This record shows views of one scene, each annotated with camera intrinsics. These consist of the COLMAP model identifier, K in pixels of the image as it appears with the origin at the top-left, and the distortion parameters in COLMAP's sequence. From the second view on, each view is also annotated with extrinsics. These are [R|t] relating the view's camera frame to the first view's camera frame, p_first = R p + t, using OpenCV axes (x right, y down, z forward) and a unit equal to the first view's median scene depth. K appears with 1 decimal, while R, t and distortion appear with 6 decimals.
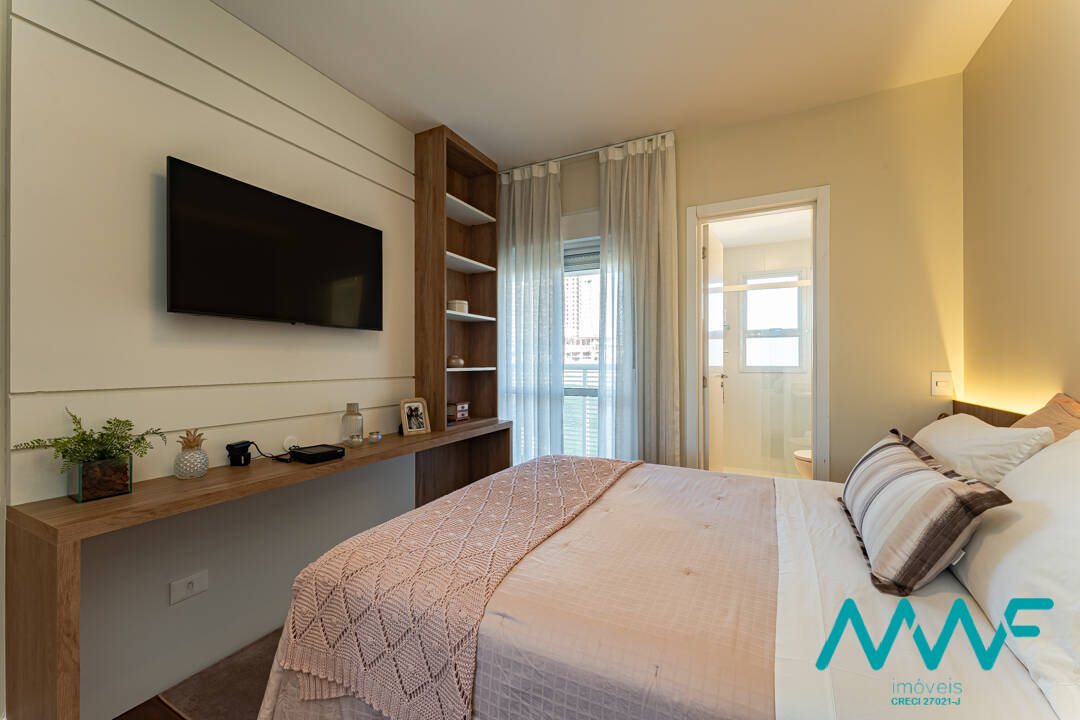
lens RADIAL K [[438.9, 0, 538.9], [0, 438.9, 367.1], [0, 0, 1]] dist [0.002598, 0.000181]
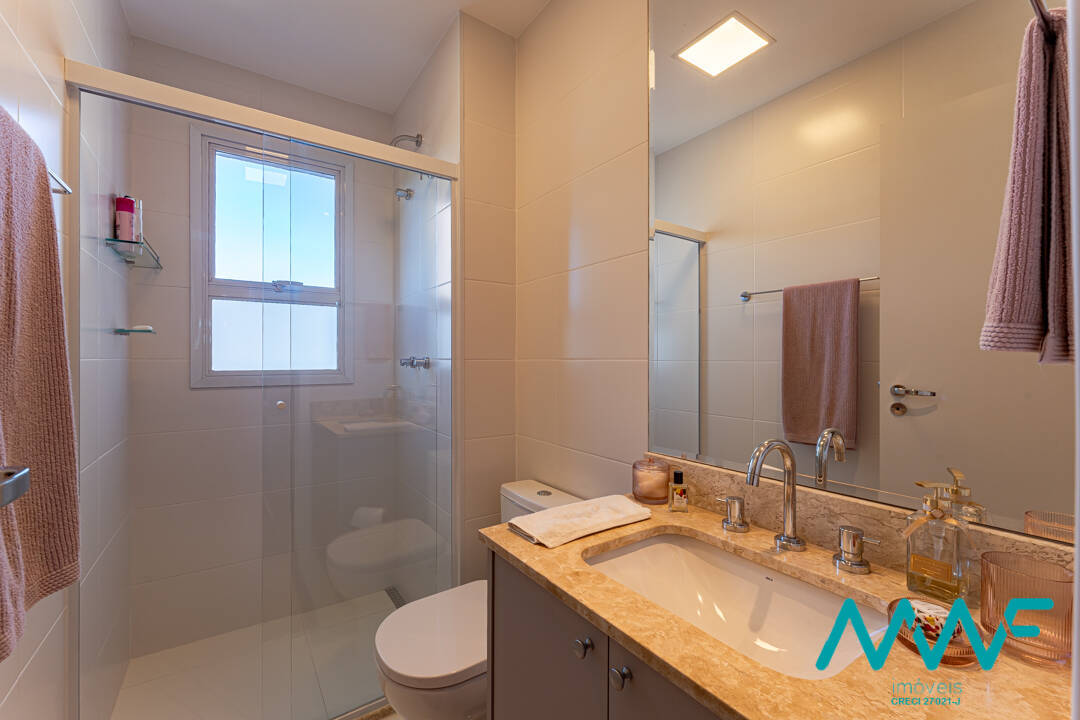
lens RADIAL K [[438.9, 0, 533.7], [0, 438.9, 358.2], [0, 0, 1]] dist [0.002598, 0.000181]
pose [[0.468086, 0.005407, 0.883667, 0.264939], [0.001068, 0.999977, -0.006685, -0.010487], [-0.883682, 0.004072, 0.468069, 0.571253]]
